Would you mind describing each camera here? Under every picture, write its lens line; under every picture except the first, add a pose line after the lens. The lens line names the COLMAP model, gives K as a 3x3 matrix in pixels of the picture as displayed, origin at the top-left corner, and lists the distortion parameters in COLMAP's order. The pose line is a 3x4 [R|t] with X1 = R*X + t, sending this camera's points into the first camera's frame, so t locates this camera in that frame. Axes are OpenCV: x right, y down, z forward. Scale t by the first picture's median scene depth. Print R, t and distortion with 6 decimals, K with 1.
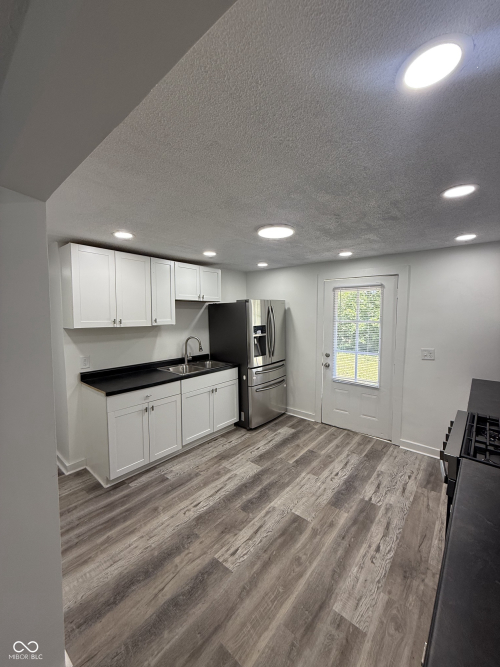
lens RADIAL K [[266.7, 0, 250.9], [0, 266.7, 330.4], [0, 0, 1]] dist [-0.000186, 0.000408]
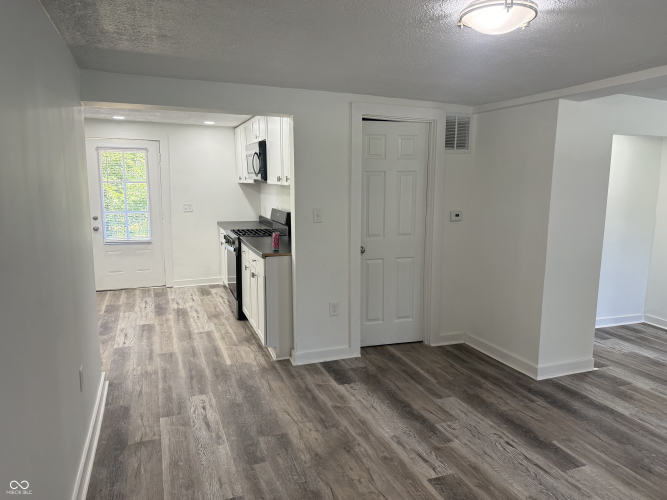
lens RADIAL K [[472.0, 0, 336.2], [0, 472.0, 247.4], [0, 0, 1]] dist [0.080284, -0.112400]
pose [[0.475755, -0.119633, 0.871404, -1.310379], [0.050252, 0.992786, 0.108861, 0.088262], [-0.878141, -0.008001, 0.478335, -0.930437]]
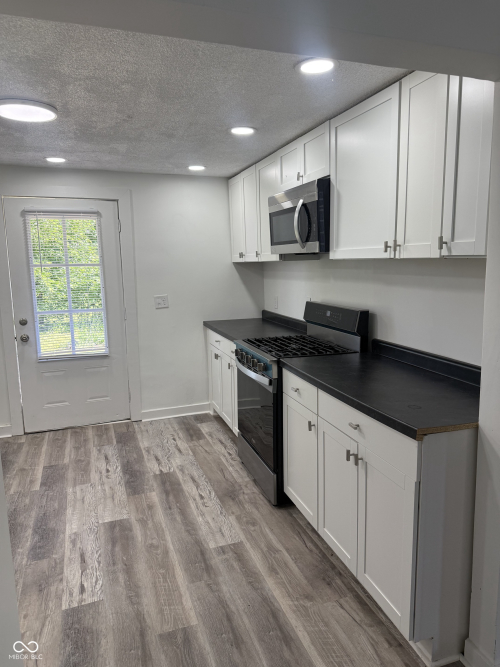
lens RADIAL K [[472.0, 0, 250.0], [0, 472.0, 333.5], [0, 0, 1]] dist [0.080284, -0.112400]
pose [[0.504343, -0.139110, 0.852225, -0.637222], [0.074601, 0.990268, 0.117494, 0.046140], [-0.860275, 0.004320, 0.509812, -0.010939]]
